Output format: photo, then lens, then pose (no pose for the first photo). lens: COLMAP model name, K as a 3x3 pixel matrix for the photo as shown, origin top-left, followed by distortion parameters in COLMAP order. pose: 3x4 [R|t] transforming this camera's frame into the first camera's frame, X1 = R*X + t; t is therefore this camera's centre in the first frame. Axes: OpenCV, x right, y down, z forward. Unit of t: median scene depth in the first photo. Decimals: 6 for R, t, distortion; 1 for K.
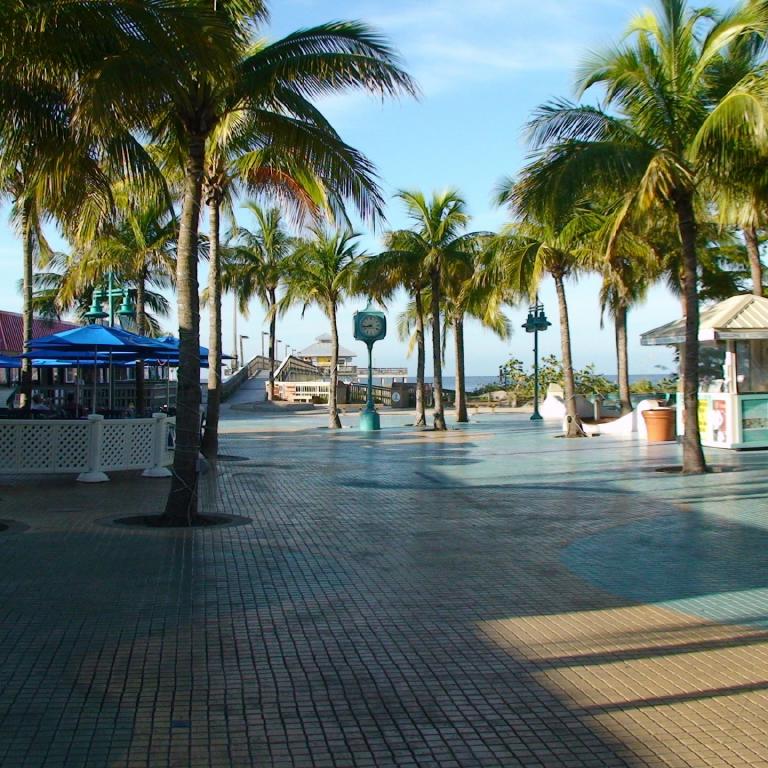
lens RADIAL K [[1124.0, 0, 384.0], [0, 1124.0, 384.0], [0, 0, 1]] dist [-0.013578, -0.151766]
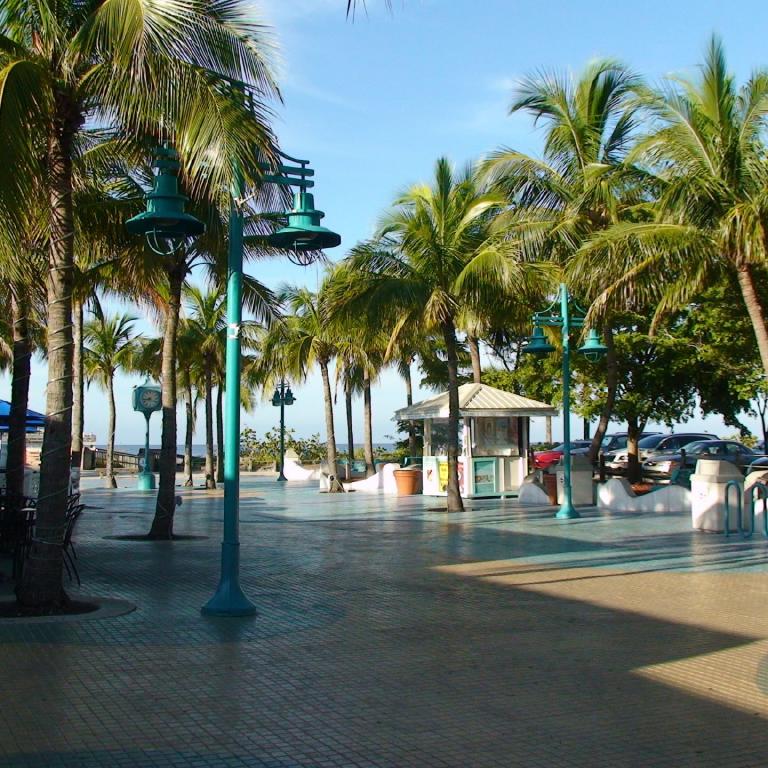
lens RADIAL K [[1124.0, 0, 384.0], [0, 1124.0, 384.0], [0, 0, 1]] dist [-0.013578, -0.151766]
pose [[0.959257, 0.021604, 0.281708, -0.132491], [-0.004343, 0.998082, -0.061756, 0.003823], [-0.282502, 0.058017, 0.957511, -0.213199]]
